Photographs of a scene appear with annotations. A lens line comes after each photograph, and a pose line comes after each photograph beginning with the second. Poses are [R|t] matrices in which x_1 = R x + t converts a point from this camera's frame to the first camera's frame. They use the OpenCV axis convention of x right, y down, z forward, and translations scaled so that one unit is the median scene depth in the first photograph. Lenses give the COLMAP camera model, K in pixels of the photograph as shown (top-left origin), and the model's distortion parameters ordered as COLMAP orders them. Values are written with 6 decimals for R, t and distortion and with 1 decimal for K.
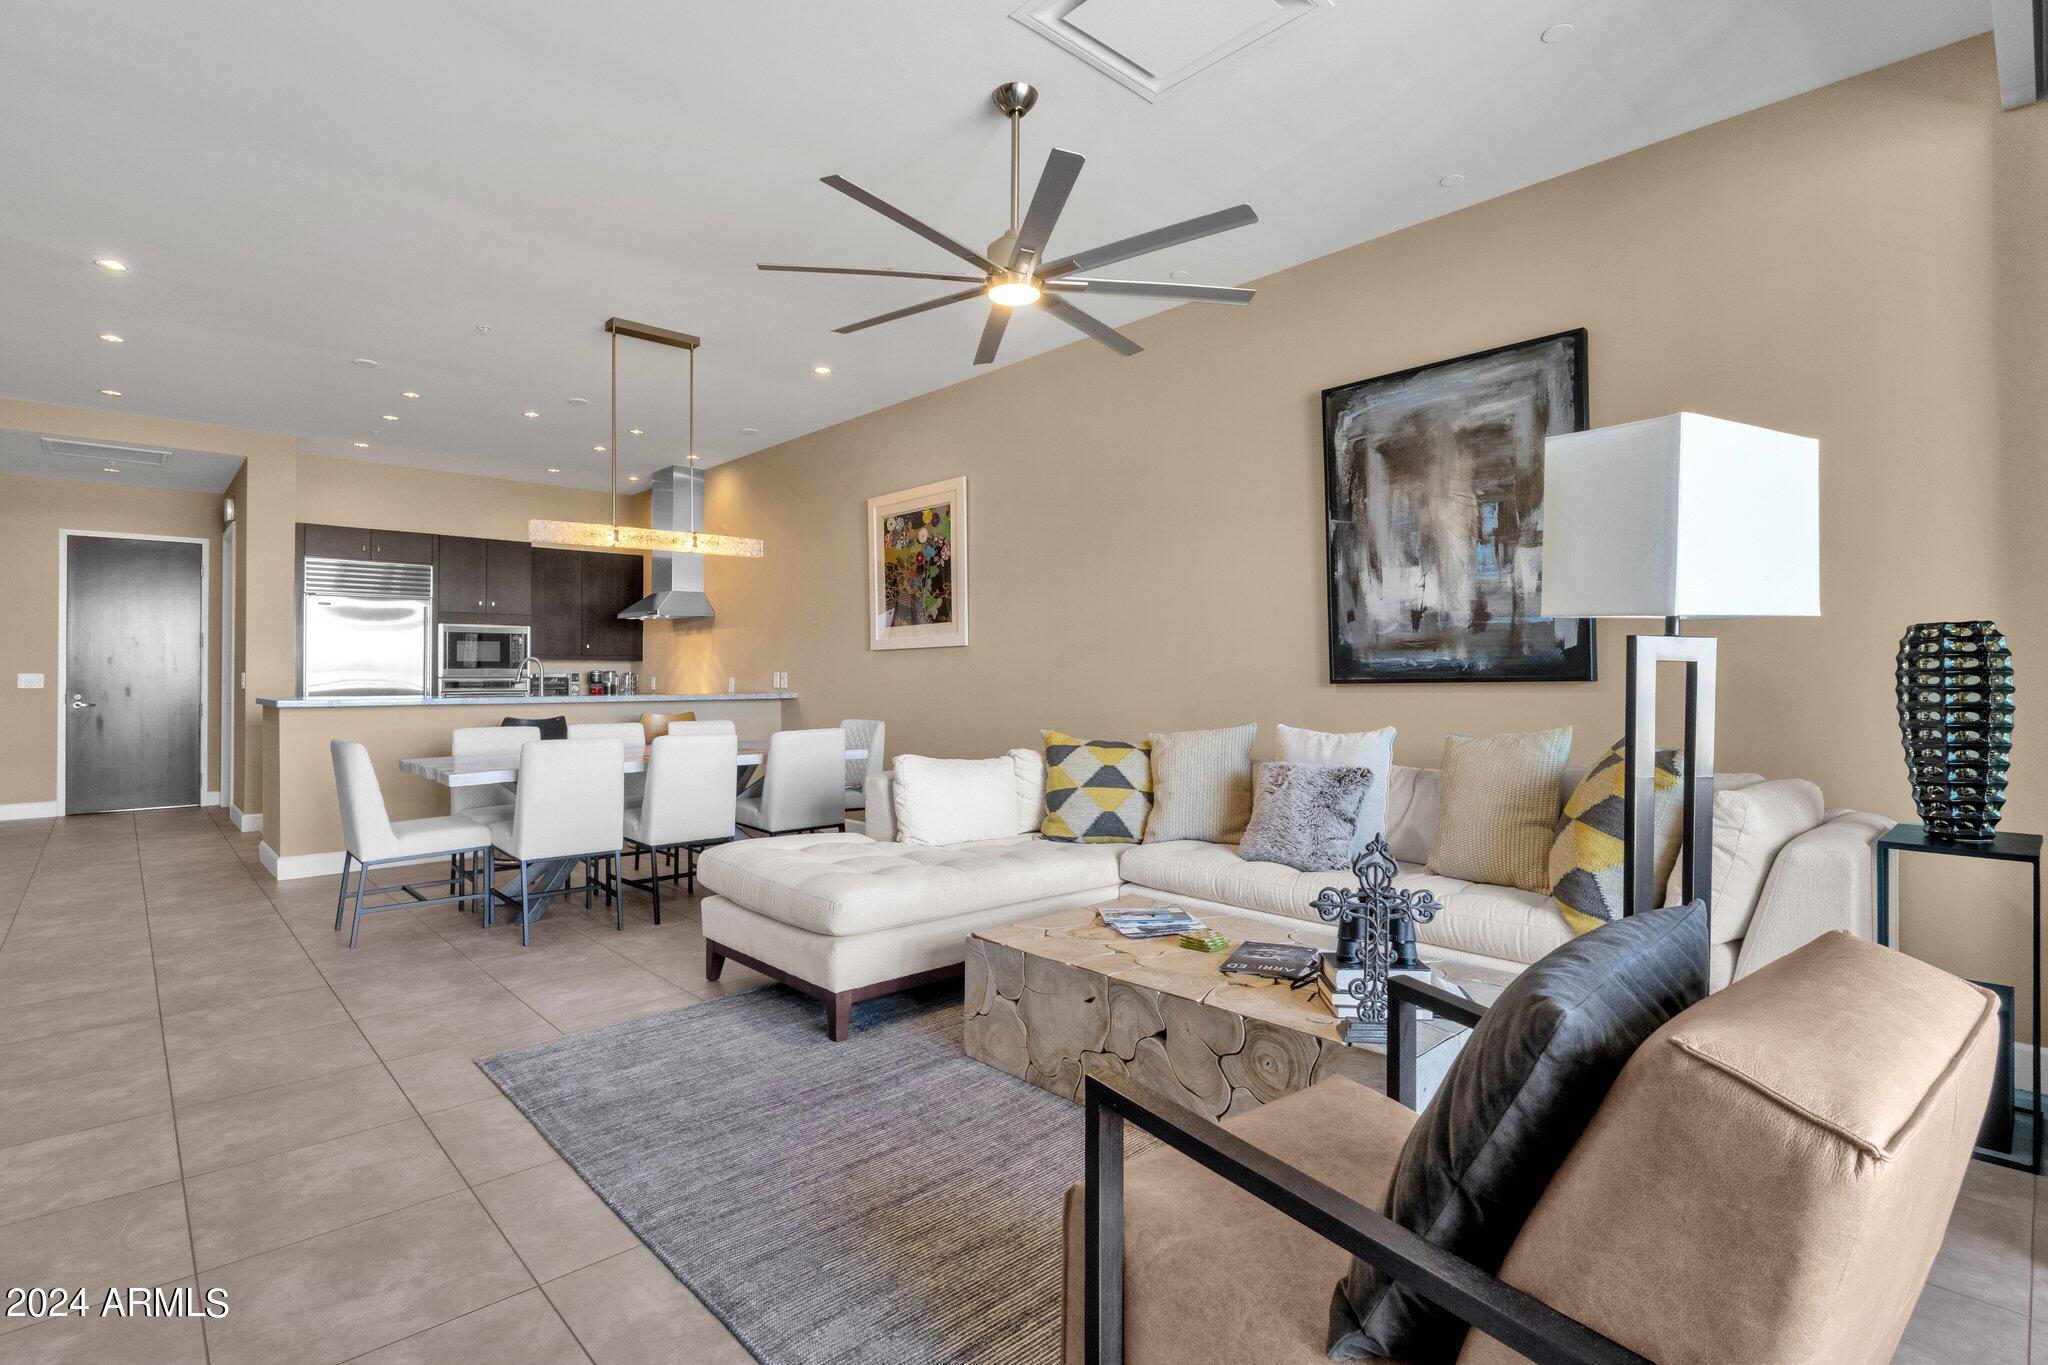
lens RADIAL K [[990.1, 0, 1028.5], [0, 990.1, 671.5], [0, 0, 1]] dist [-0.021315, 0.000306]
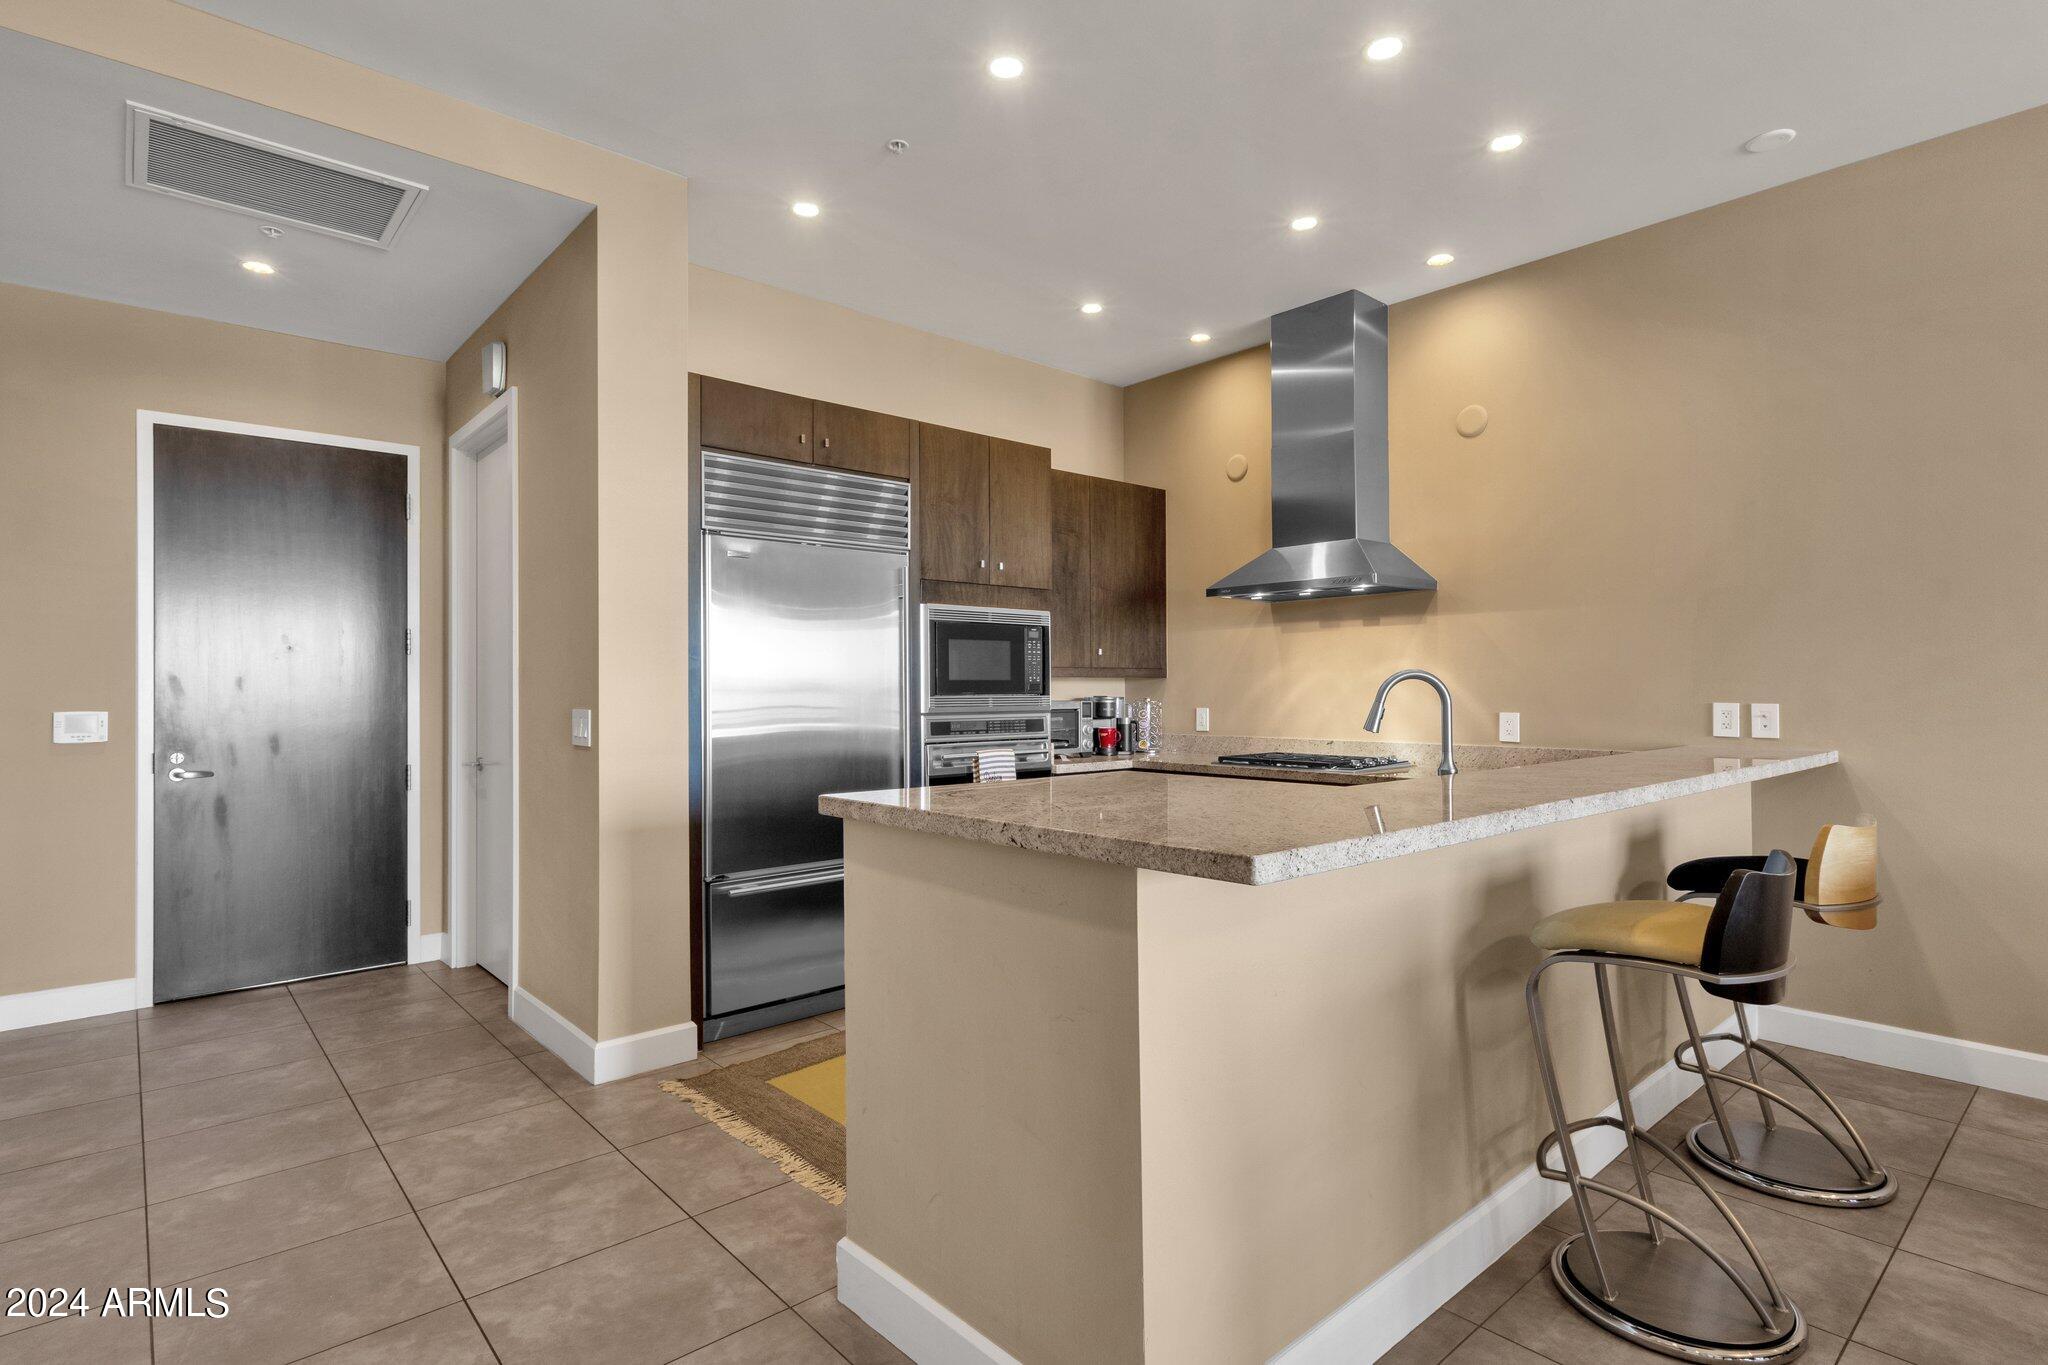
lens RADIAL K [[1013.5, 0, 1019.7], [0, 1013.5, 679.7], [0, 0, 1]] dist [0.002438, -0.000033]
pose [[0.999627, -0.004546, -0.026938, -1.066994], [0.004496, 0.999988, -0.001911, -0.019832], [0.026947, 0.001789, 0.999635, 0.985931]]
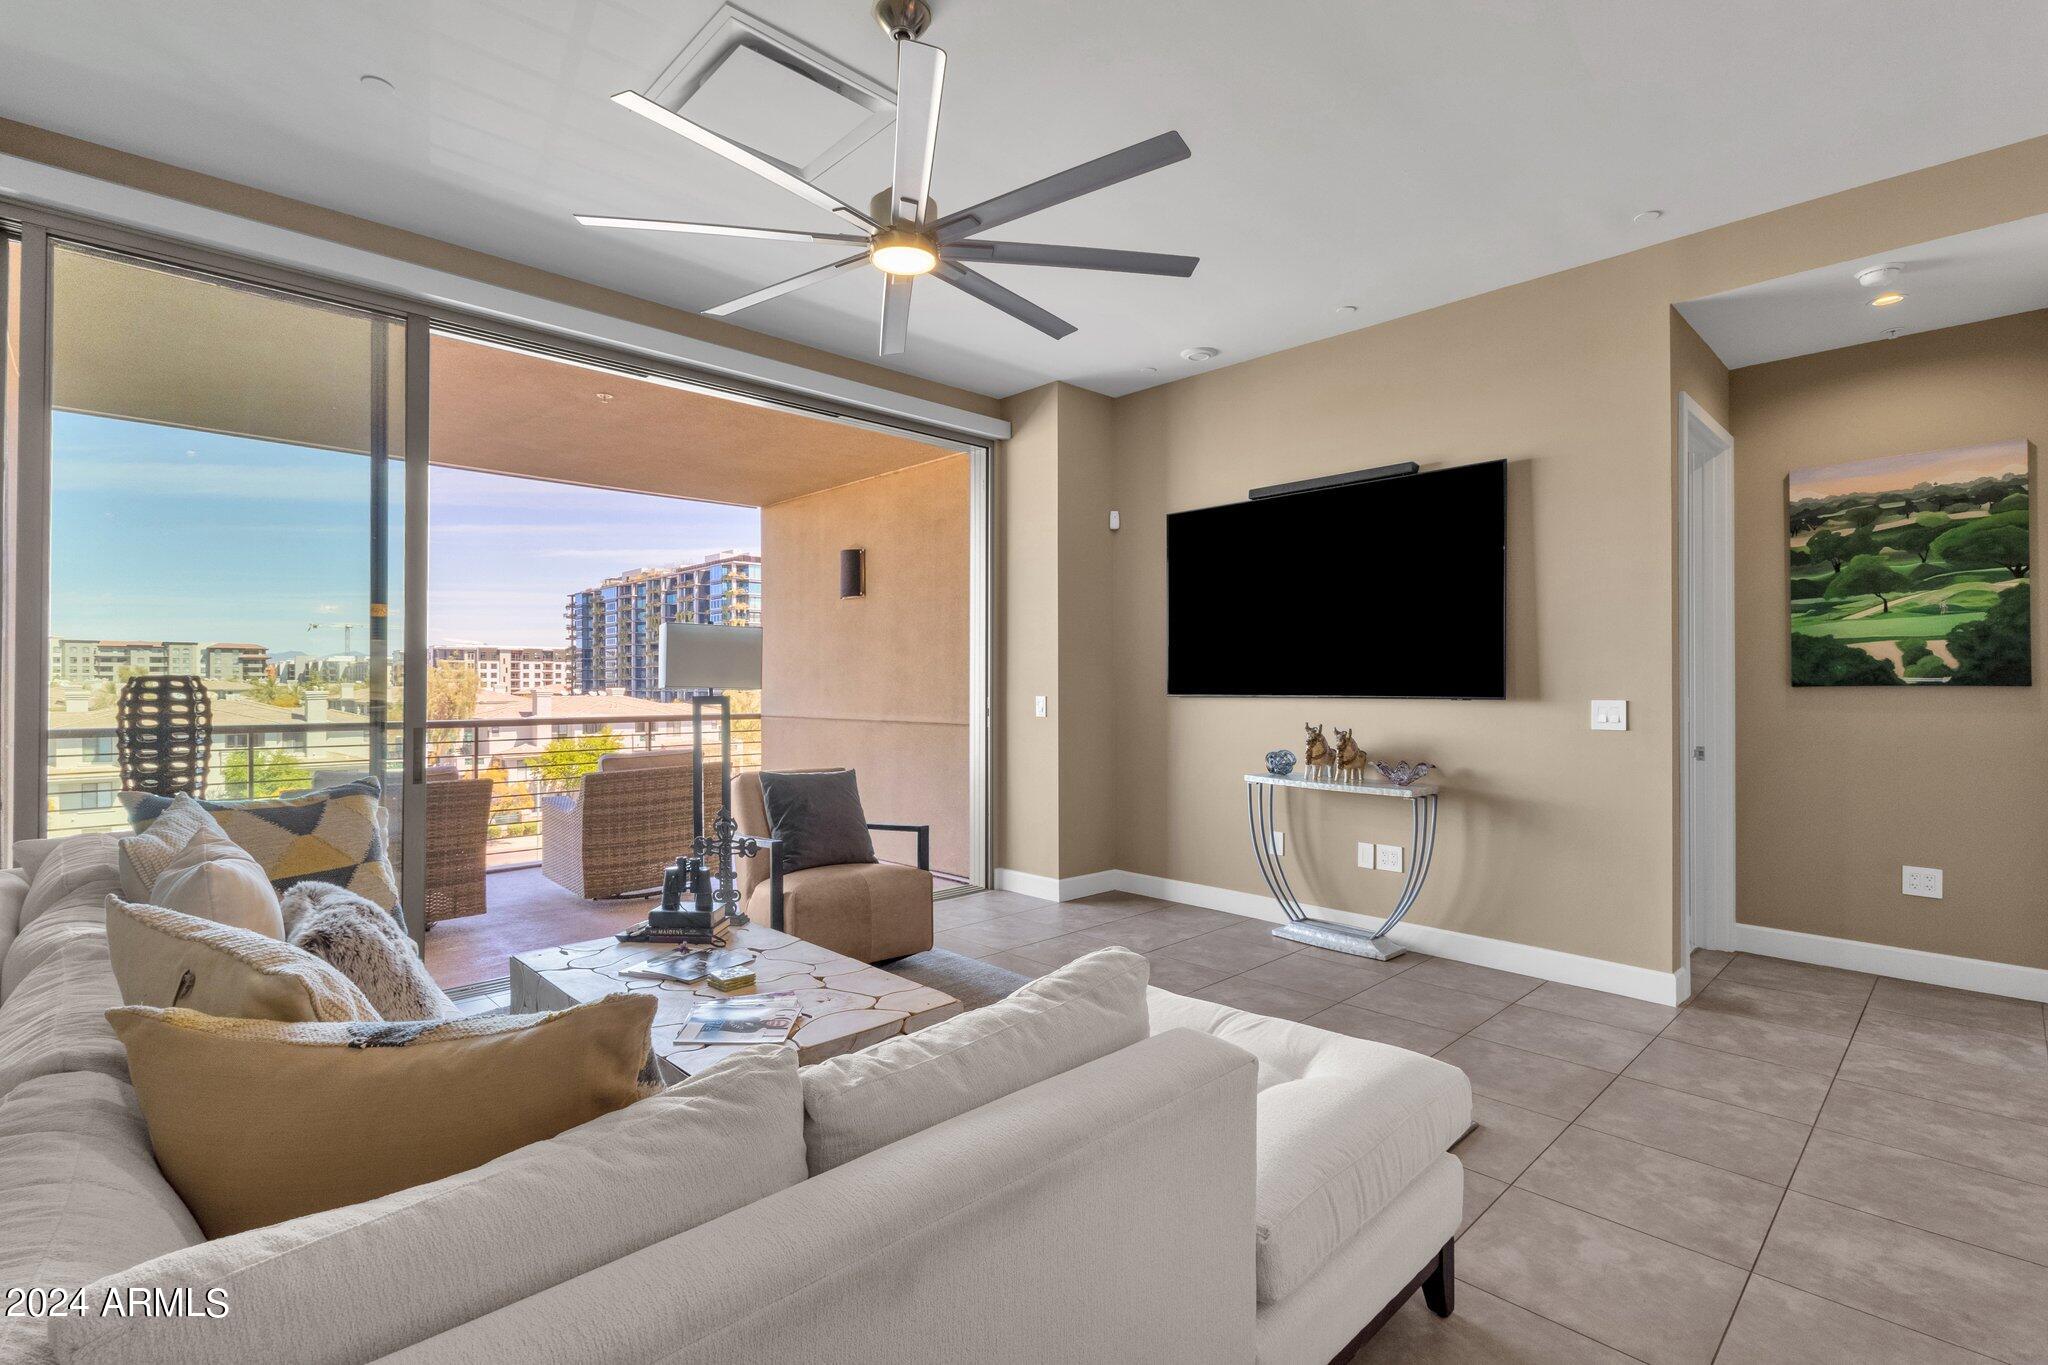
lens RADIAL K [[936.6, 0, 1063.4], [0, 936.6, 682.5], [0, 0, 1]] dist [0.000611, 0.000208]
pose [[-0.999316, 0.001019, -0.036953, -0.092498], [0.001448, 0.999932, -0.011598, -0.016115], [0.036938, -0.011643, -0.999250, 1.360057]]
